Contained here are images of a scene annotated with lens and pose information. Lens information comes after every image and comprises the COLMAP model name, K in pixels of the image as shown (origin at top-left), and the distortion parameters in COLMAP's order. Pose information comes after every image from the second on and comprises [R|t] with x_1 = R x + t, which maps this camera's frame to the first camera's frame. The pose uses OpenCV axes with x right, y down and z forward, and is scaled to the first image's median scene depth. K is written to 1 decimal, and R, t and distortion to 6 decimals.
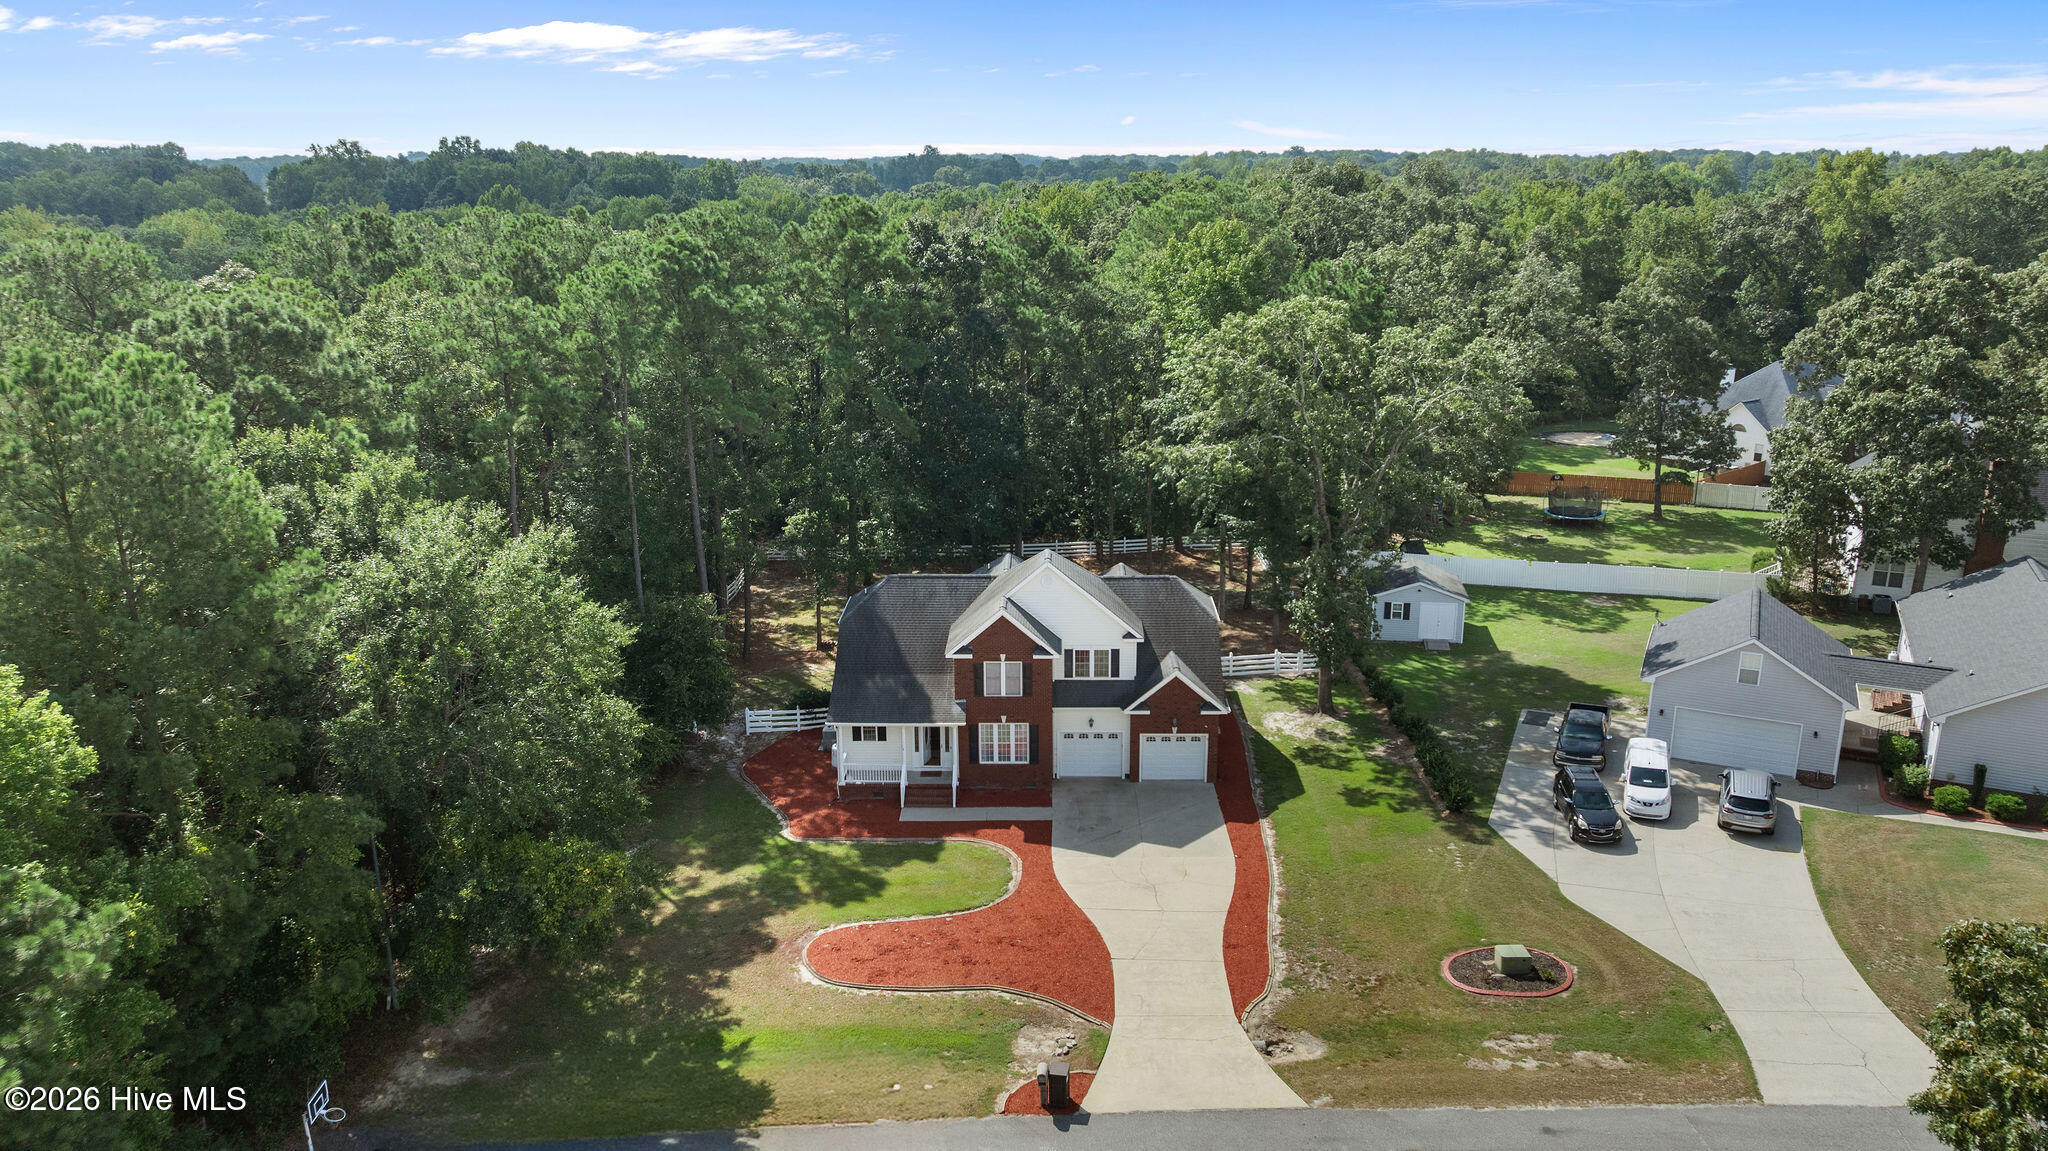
lens RADIAL K [[1460.5, 0, 1017.8], [0, 1460.5, 589.1], [0, 0, 1]] dist [-0.027070, 0.020265]
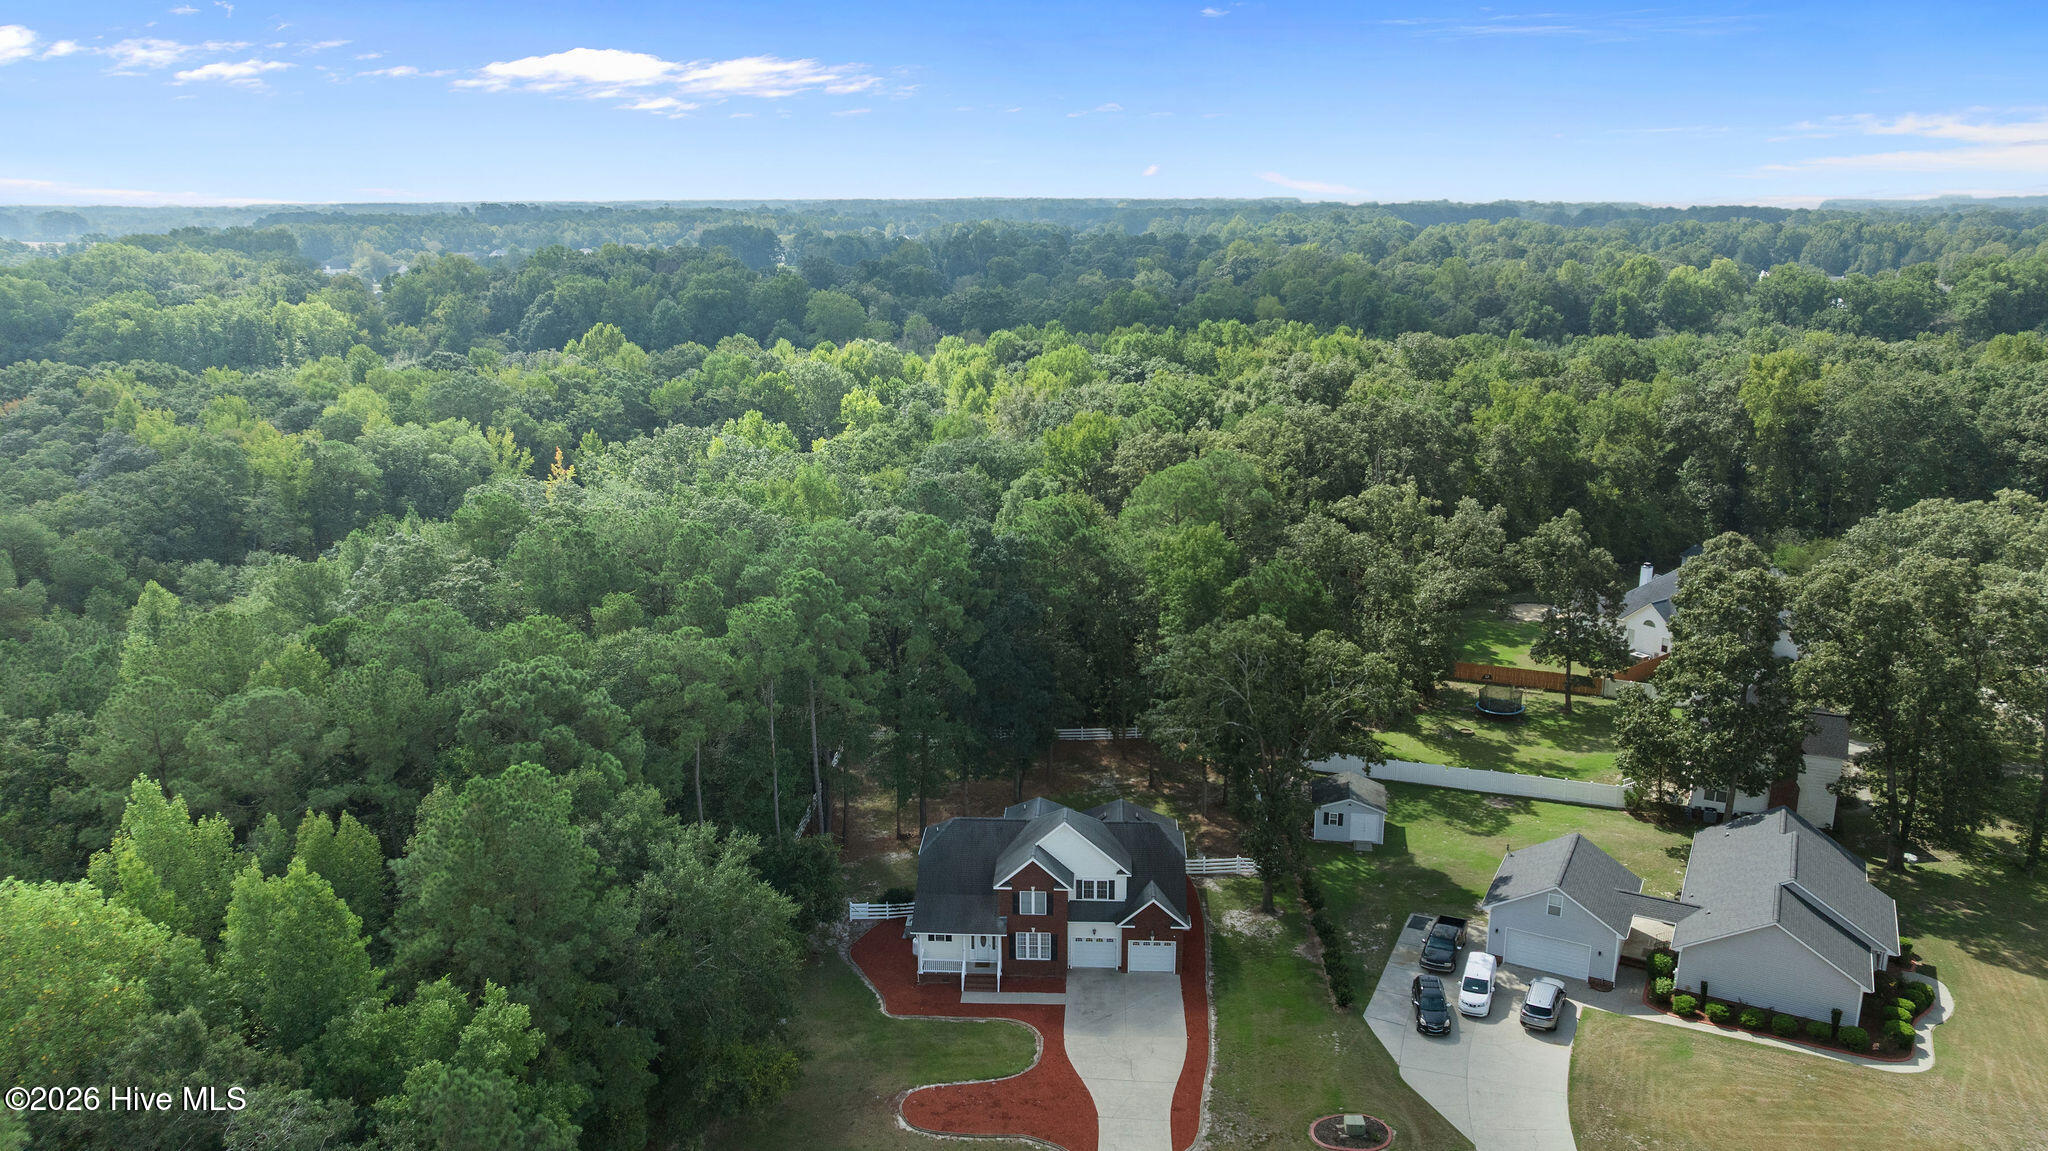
lens RADIAL K [[1460.5, 0, 1024.9], [0, 1460.5, 586.5], [0, 0, 1]] dist [-0.027070, 0.020265]
pose [[0.999582, 0.012076, -0.026257, 0.015851], [-0.012549, 0.999761, -0.017920, -0.223523], [0.026035, 0.018242, 0.999495, -0.444820]]
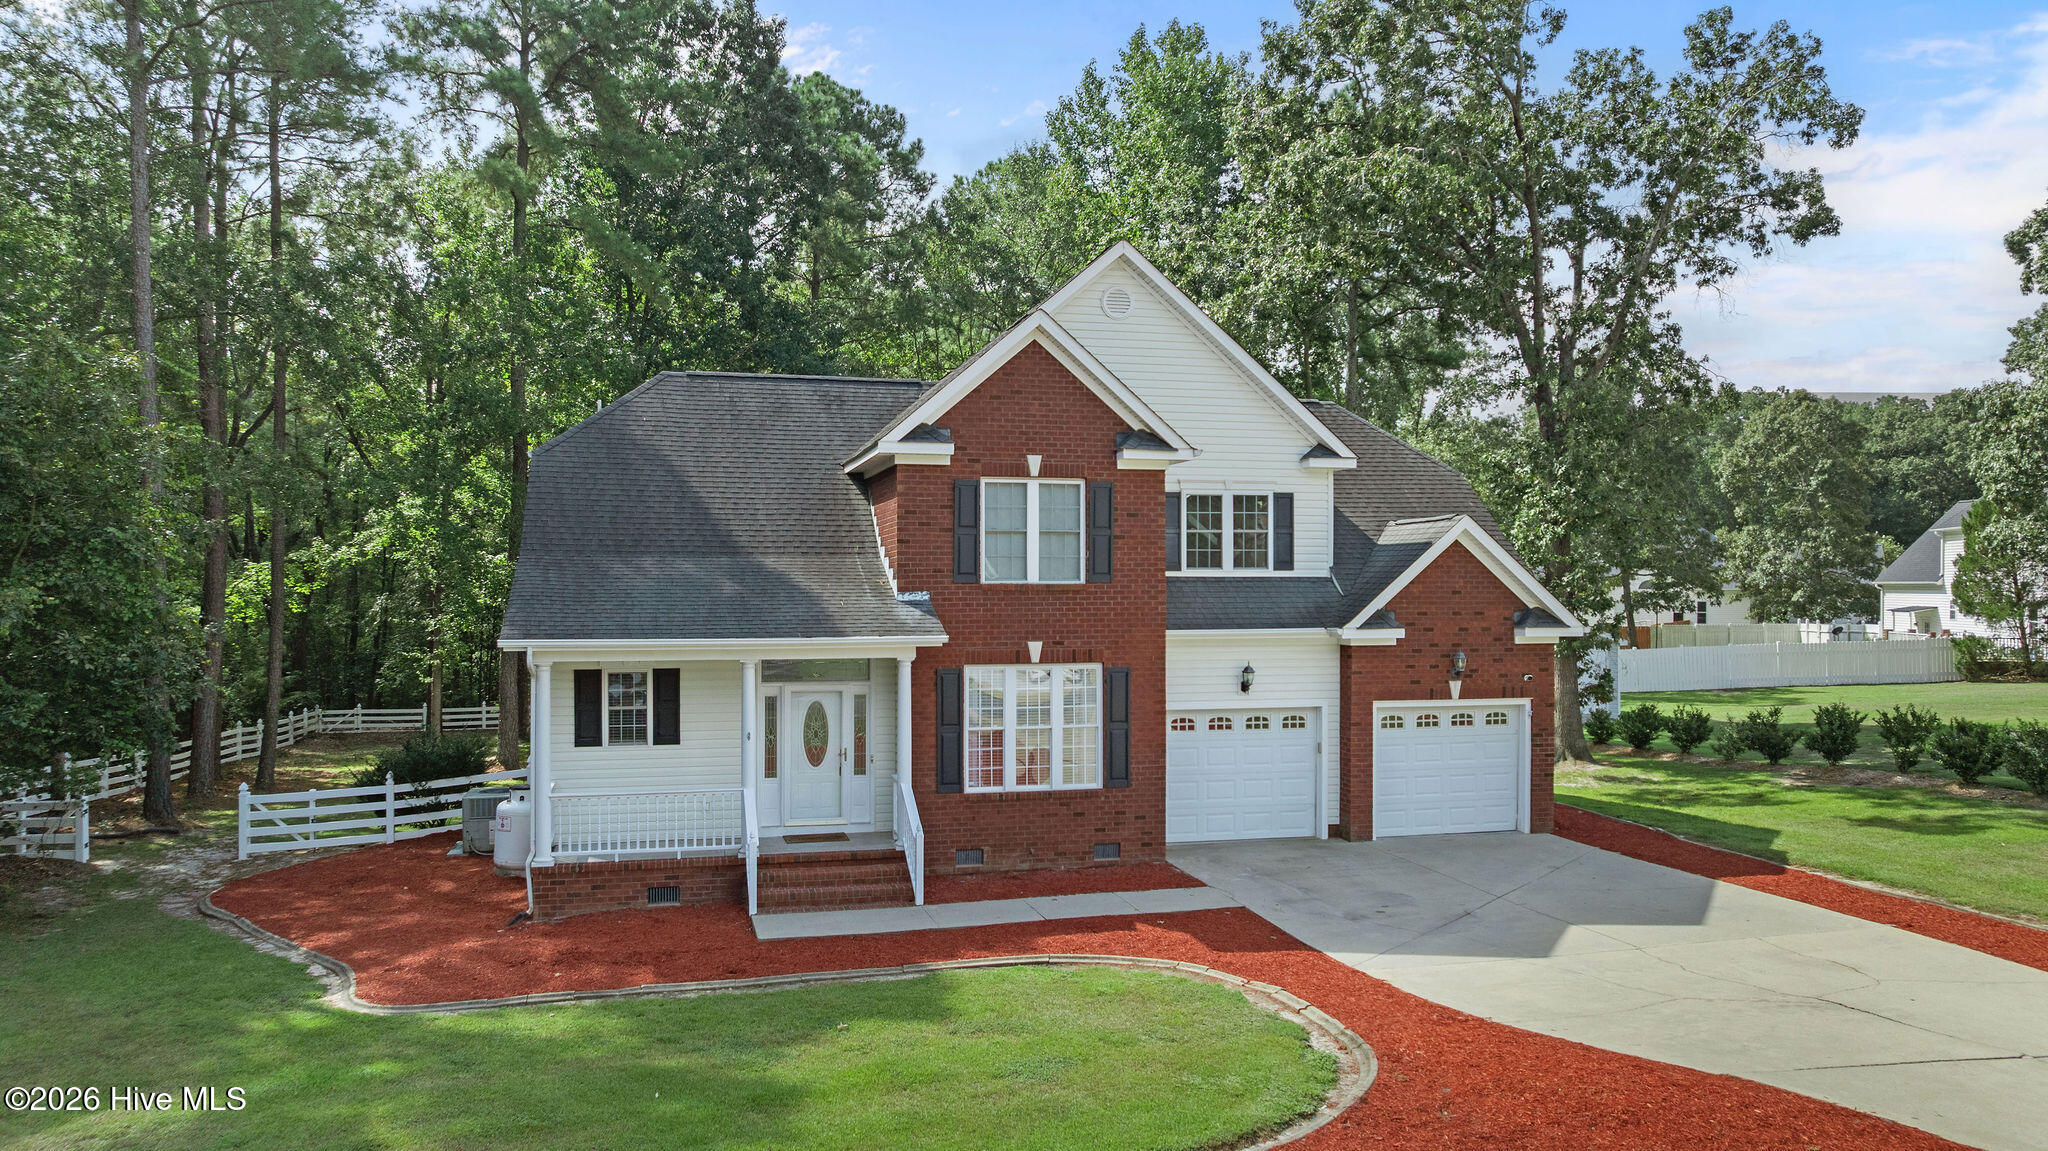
lens RADIAL K [[1460.5, 0, 1023.7], [0, 1460.5, 584.9], [0, 0, 1]] dist [-0.027070, 0.020265]
pose [[0.964166, 0.006032, 0.265230, -0.104447], [0.069615, 0.958956, -0.274875, 0.168992], [-0.256002, 0.283489, 0.924174, 0.672058]]
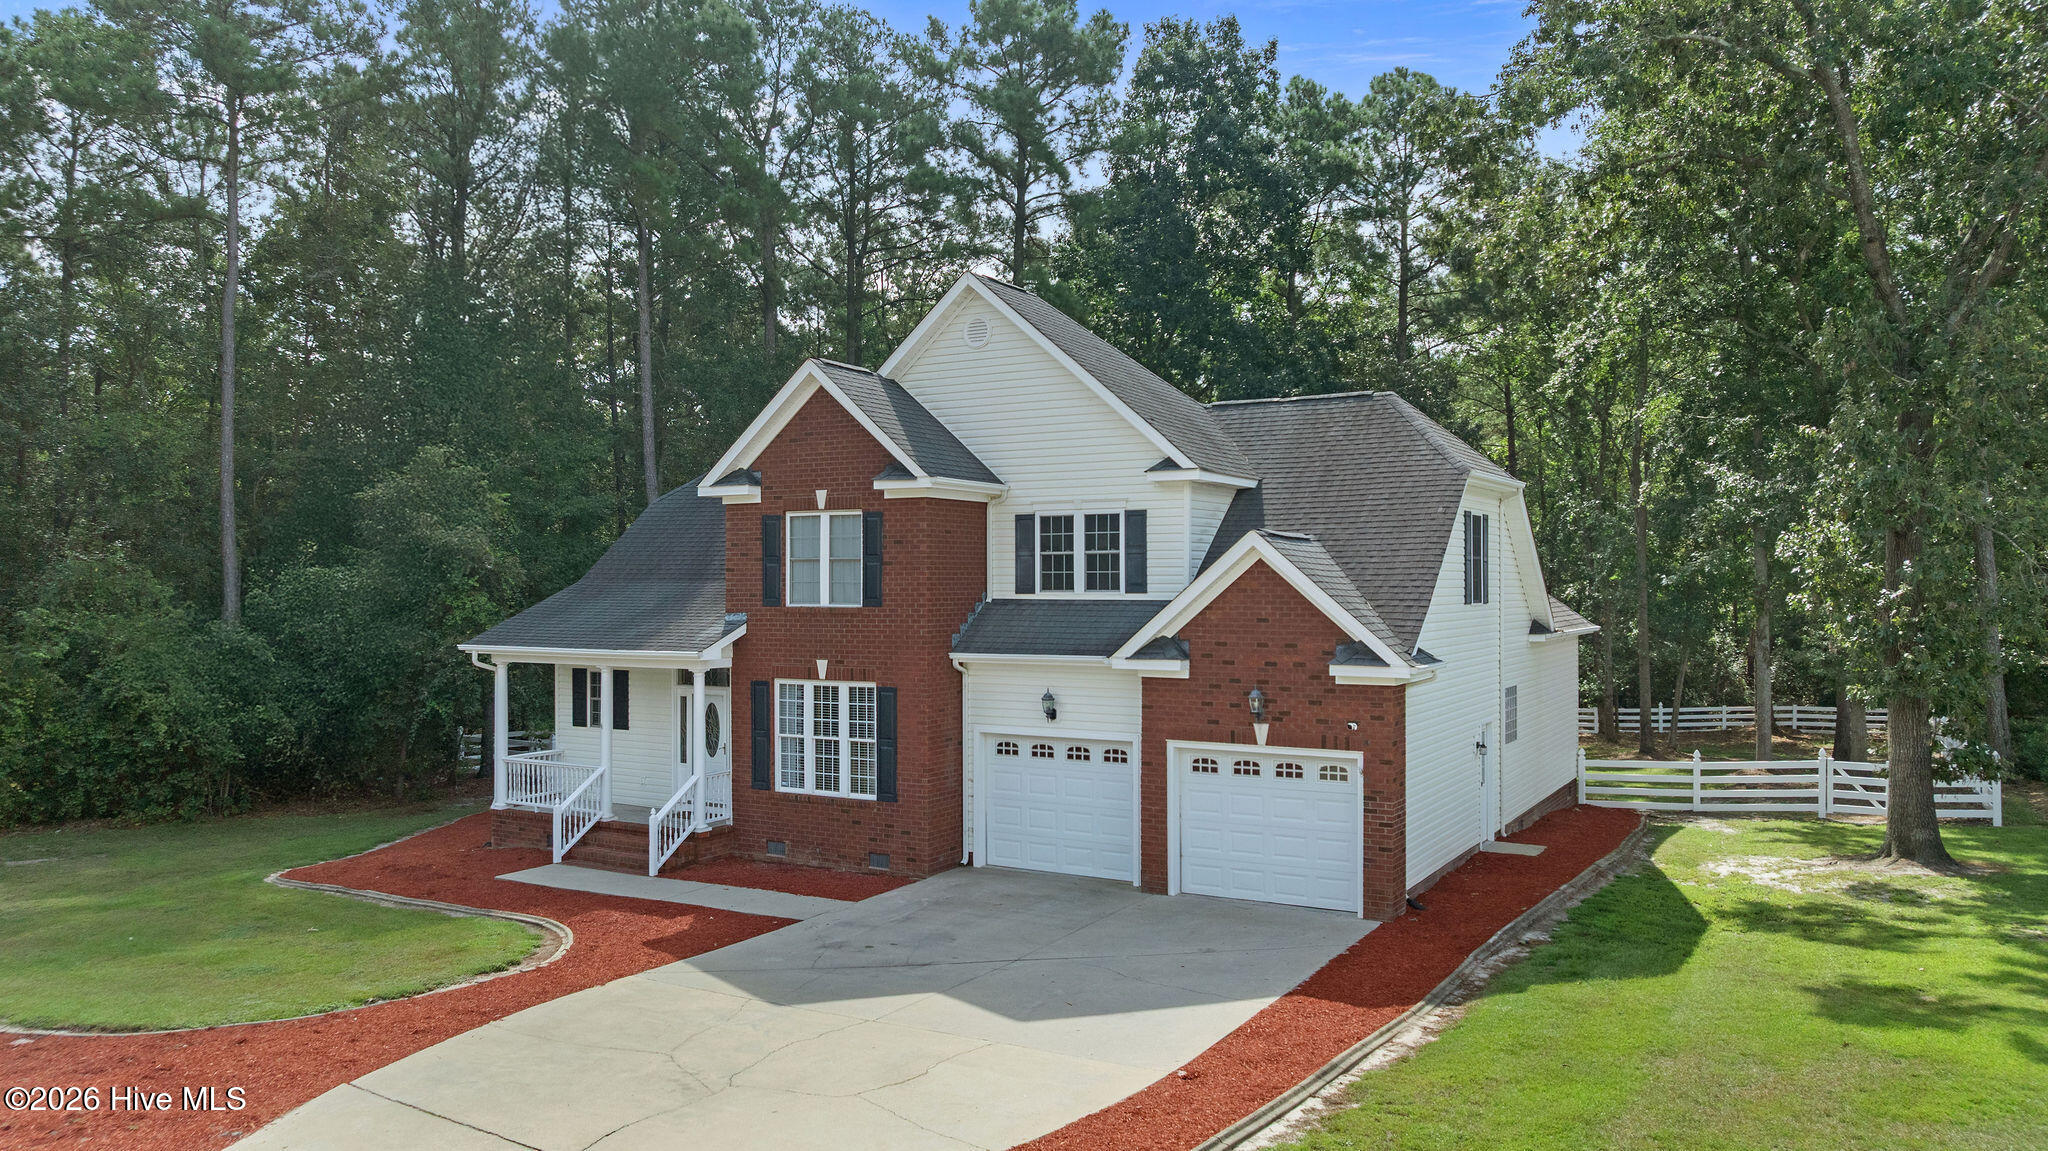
lens RADIAL K [[1460.5, 0, 1023.7], [0, 1460.5, 577.3], [0, 0, 1]] dist [-0.027070, 0.020265]
pose [[0.873451, 0.003066, -0.486902, 0.222108], [-0.142041, 0.958090, -0.248772, 0.153324], [0.465733, 0.286451, 0.837280, 0.695378]]
